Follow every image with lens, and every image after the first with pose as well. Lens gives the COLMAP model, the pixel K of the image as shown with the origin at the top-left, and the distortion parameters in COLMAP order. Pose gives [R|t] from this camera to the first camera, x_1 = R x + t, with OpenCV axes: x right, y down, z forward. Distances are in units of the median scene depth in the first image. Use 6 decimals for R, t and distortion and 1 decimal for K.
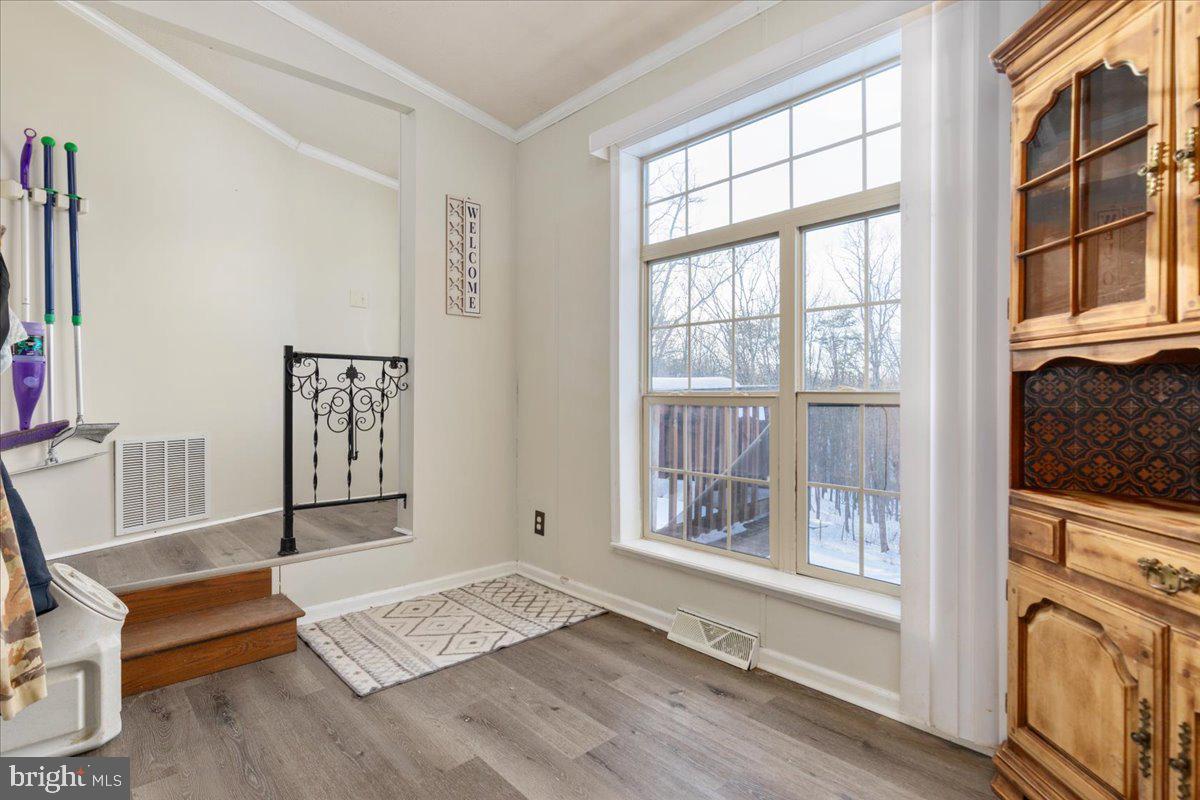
lens RADIAL K [[591.8, 0, 600.0], [0, 591.8, 400.0], [0, 0, 1]] dist [-0.001880, -0.000017]
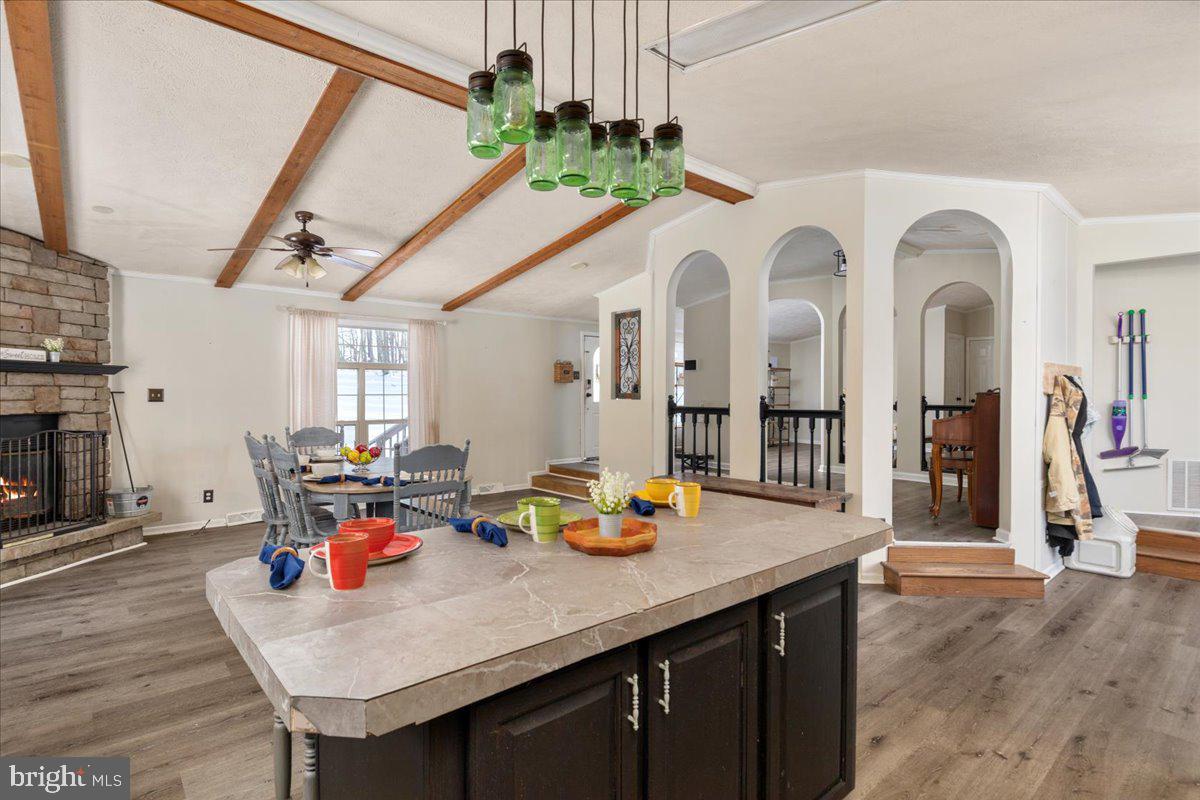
lens RADIAL K [[591.8, 0, 600.0], [0, 591.8, 400.0], [0, 0, 1]] dist [-0.001880, -0.000017]
pose [[-0.020459, 0.011880, -0.999720, 1.194871], [-0.008423, 0.999892, 0.012054, -0.136899], [0.999755, 0.008667, -0.020356, -0.831343]]
